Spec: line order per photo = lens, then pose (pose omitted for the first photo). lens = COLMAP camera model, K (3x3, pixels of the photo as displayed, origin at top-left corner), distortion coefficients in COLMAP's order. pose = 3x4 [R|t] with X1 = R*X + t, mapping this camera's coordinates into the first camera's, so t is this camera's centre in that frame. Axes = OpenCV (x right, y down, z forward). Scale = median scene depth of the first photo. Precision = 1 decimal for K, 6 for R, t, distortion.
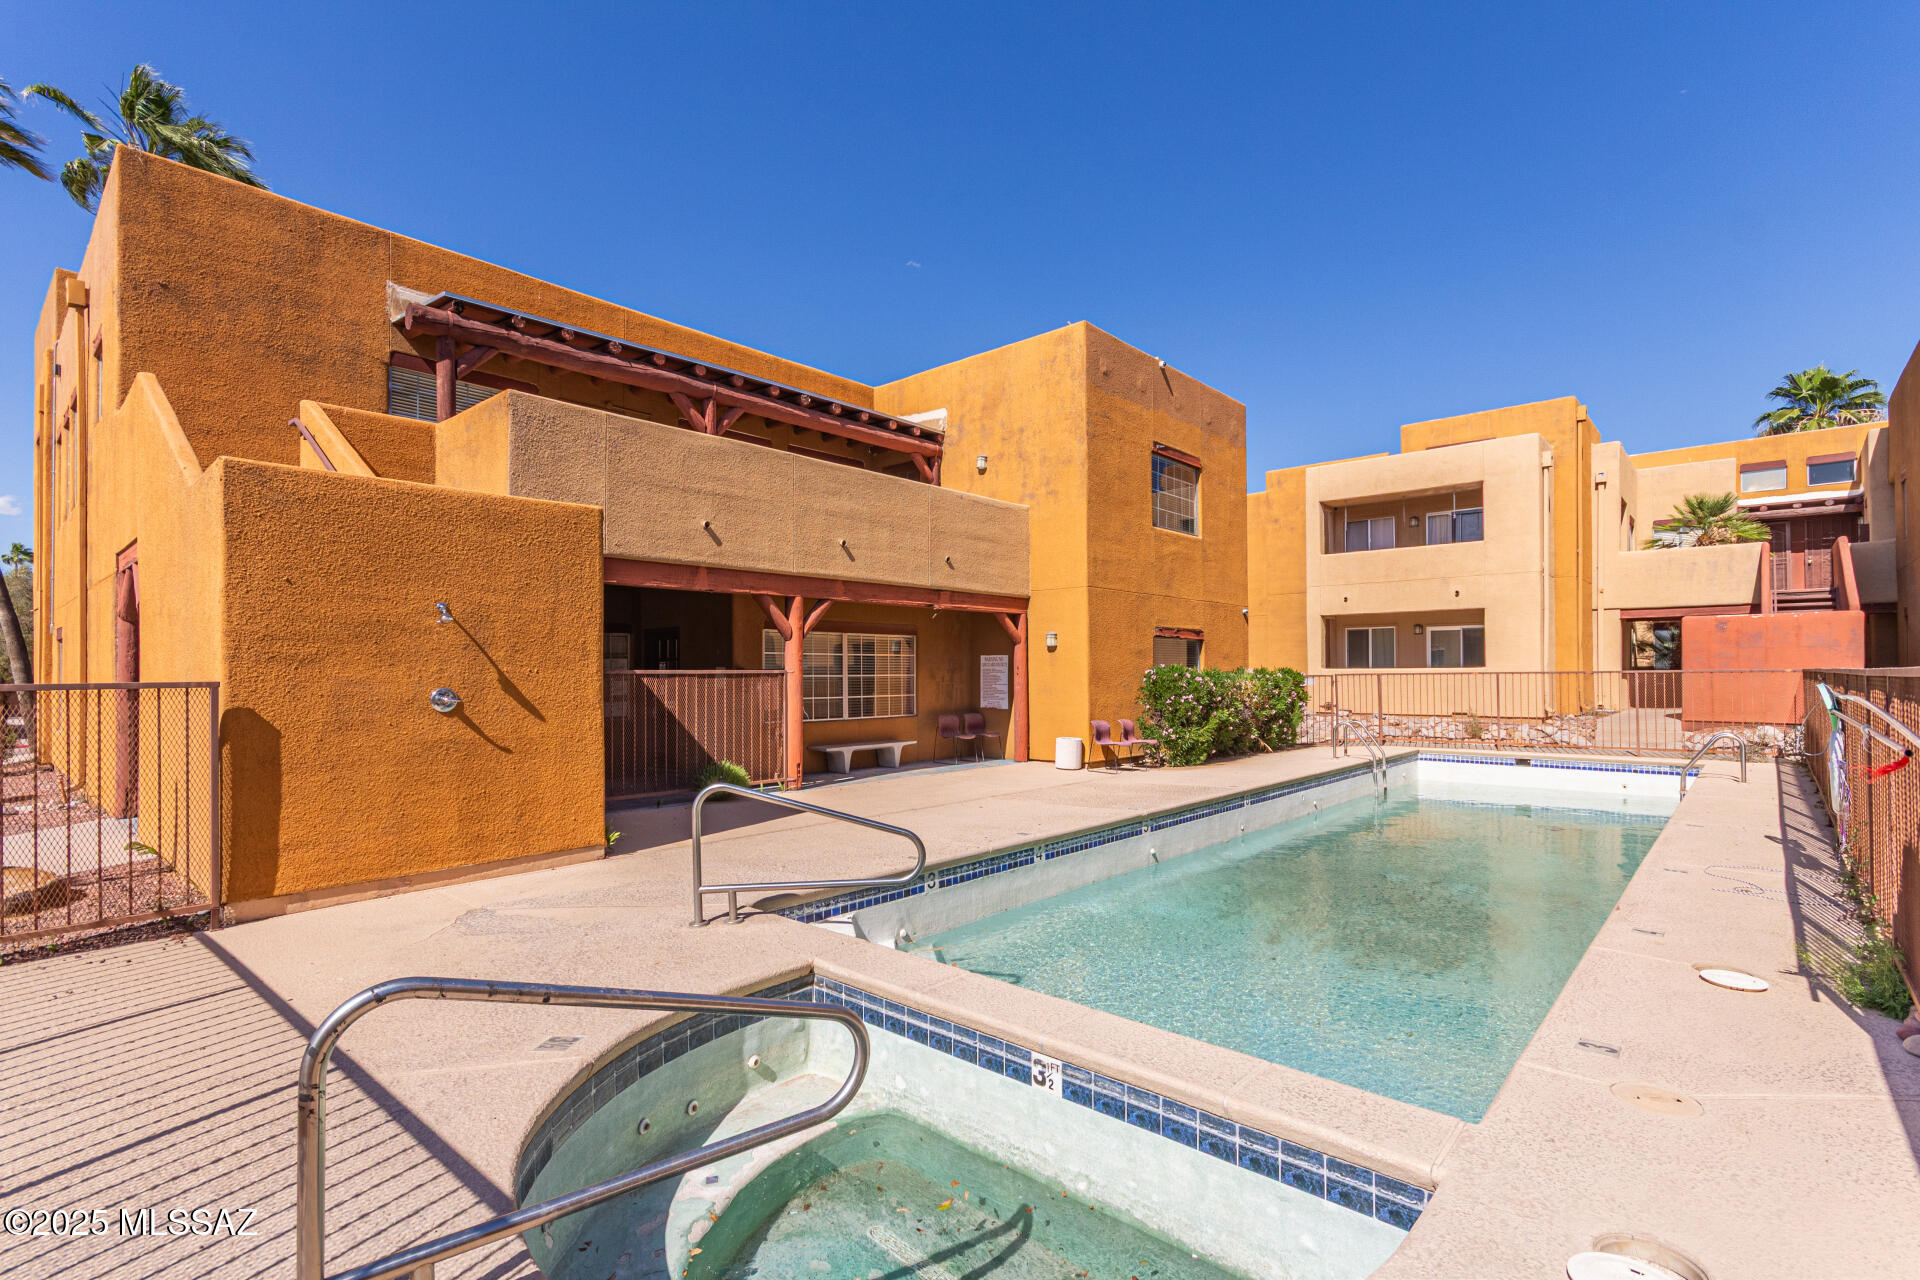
lens RADIAL K [[887.6, 0, 957.4], [0, 887.6, 671.6], [0, 0, 1]] dist [0.001577, 0.000050]
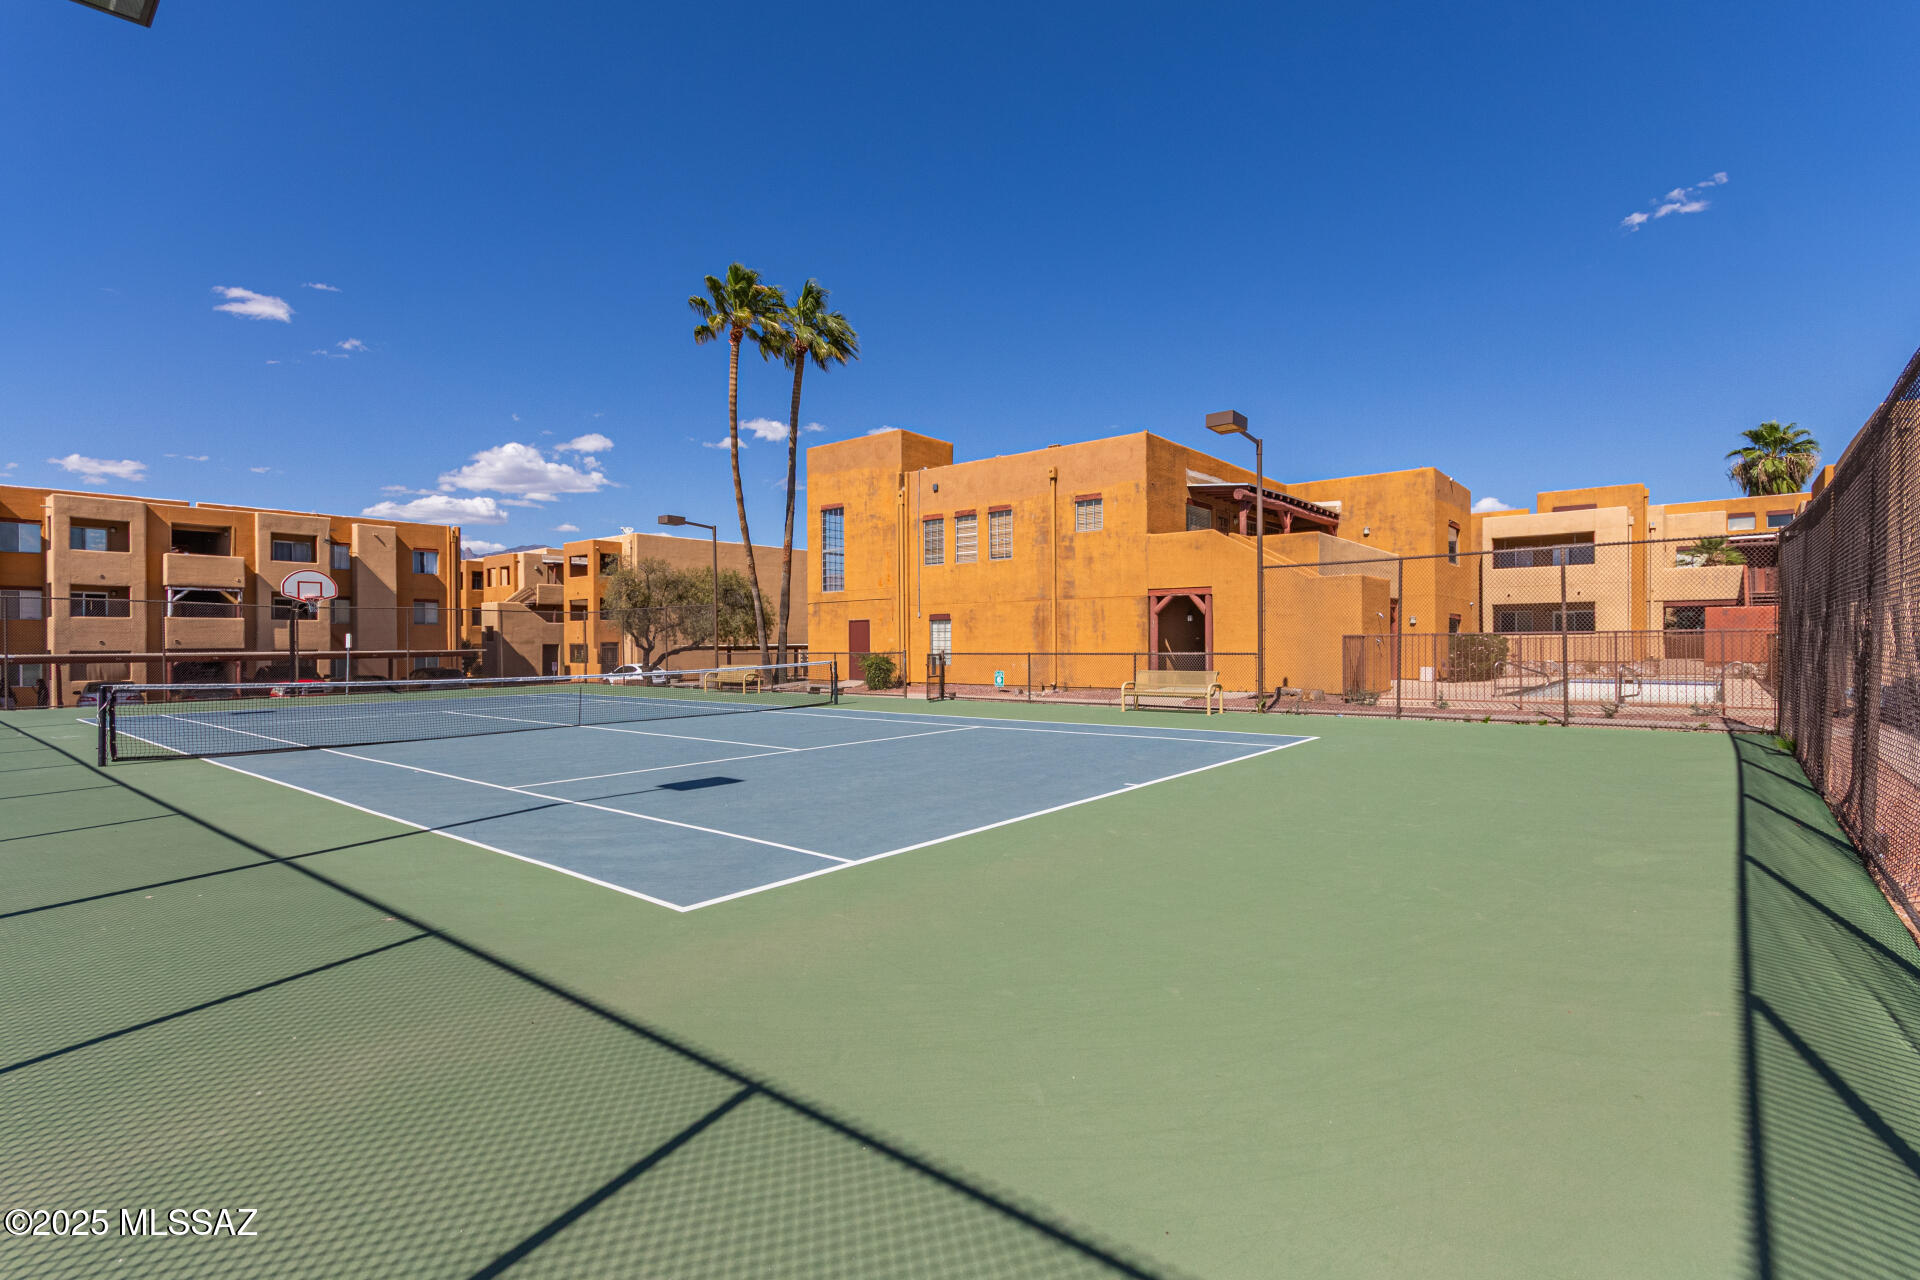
lens RADIAL K [[887.6, 0, 968.6], [0, 887.6, 644.2], [0, 0, 1]] dist [0.001577, 0.000050]
pose [[0.999363, -0.000129, 0.035674, -0.852305], [-0.000063, 0.999986, 0.005366, 0.007442], [-0.035674, -0.005364, 0.999349, -0.873311]]
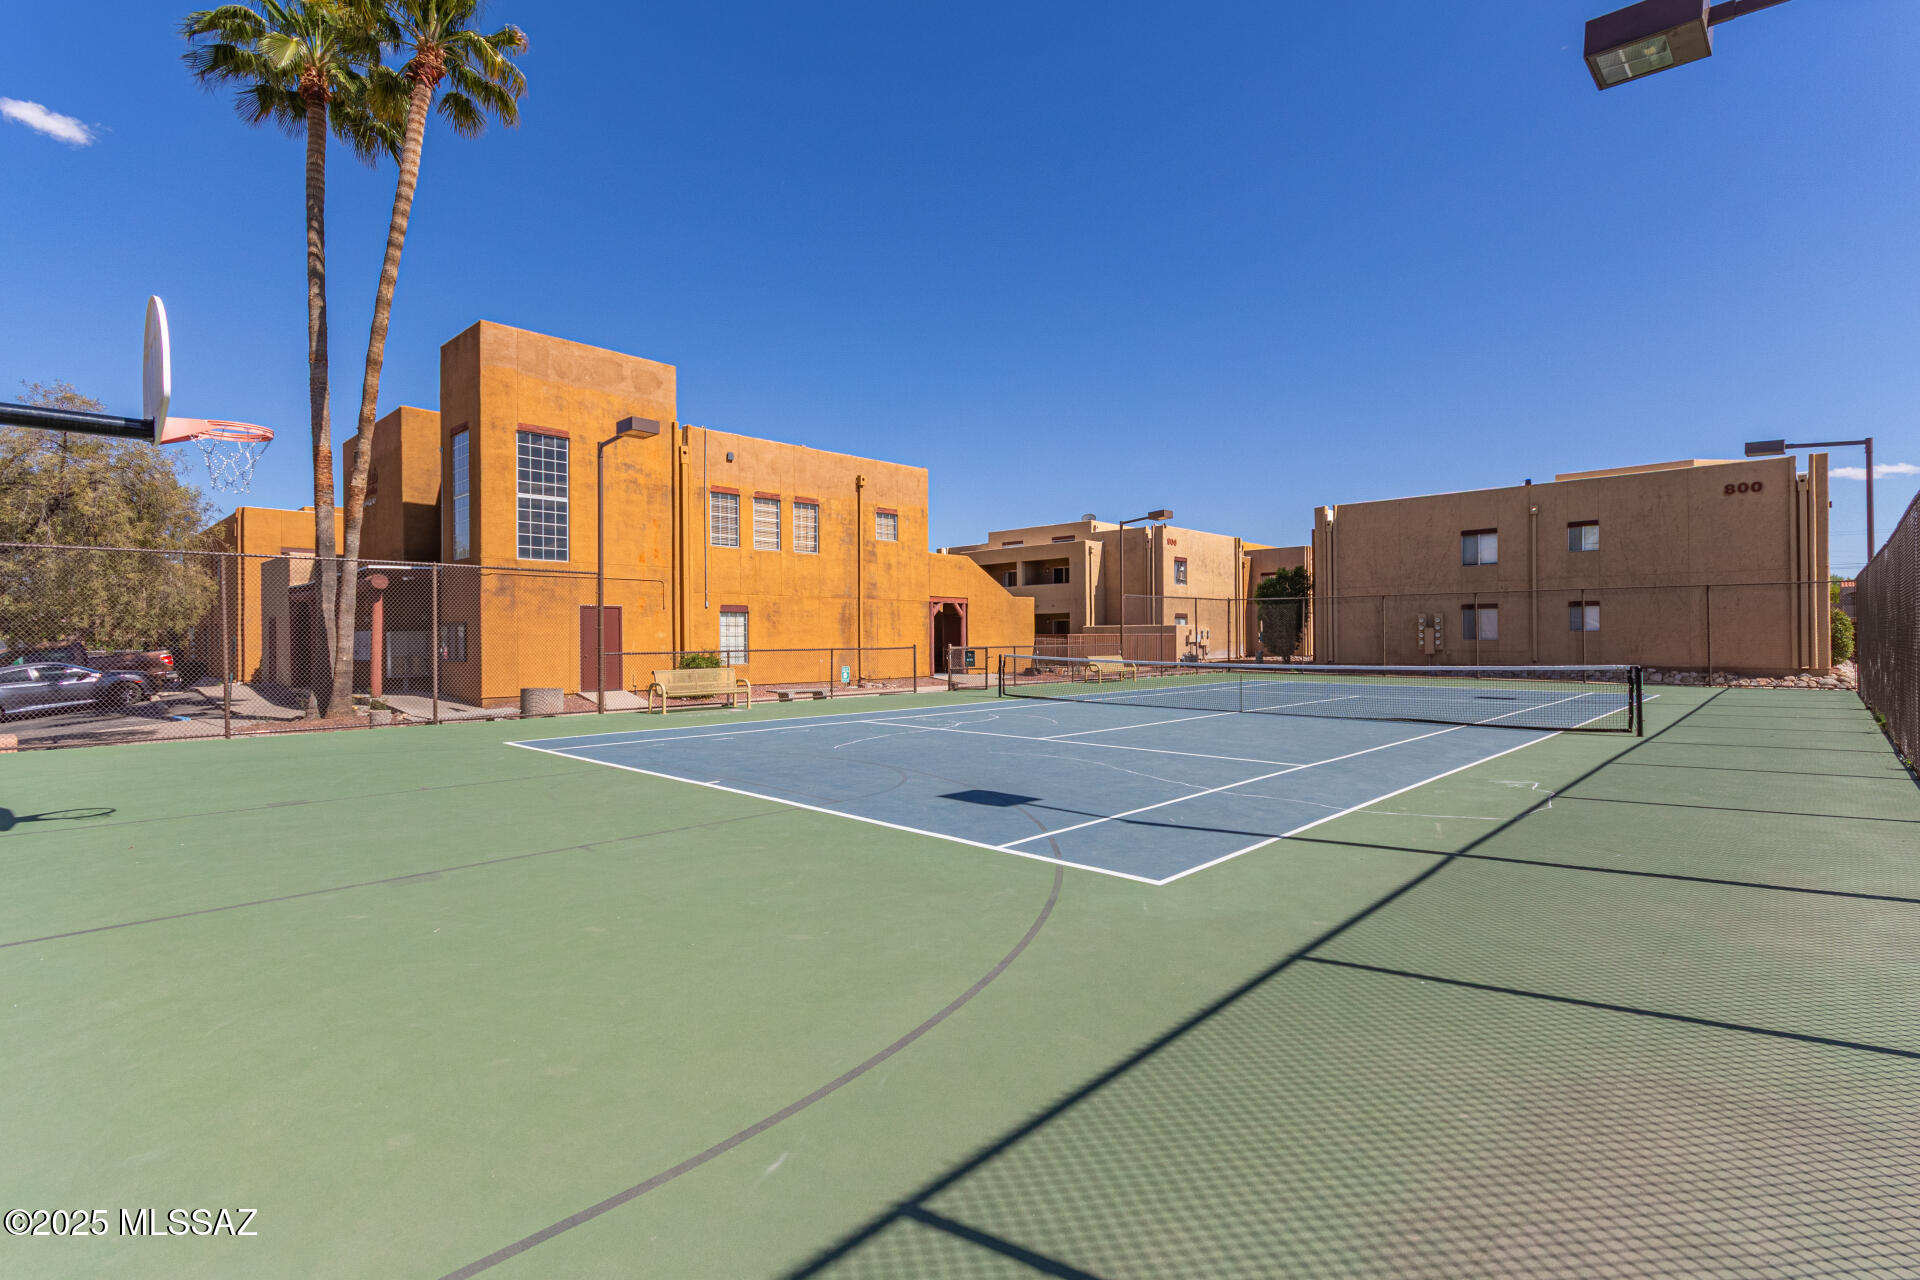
lens RADIAL K [[887.6, 0, 960.7], [0, 887.6, 625.0], [0, 0, 1]] dist [0.001577, 0.000050]
pose [[0.020921, 0.016621, 0.999643, -2.329073], [0.000575, 0.999861, -0.016637, 0.015299], [-0.999781, 0.000922, 0.020908, 0.465522]]
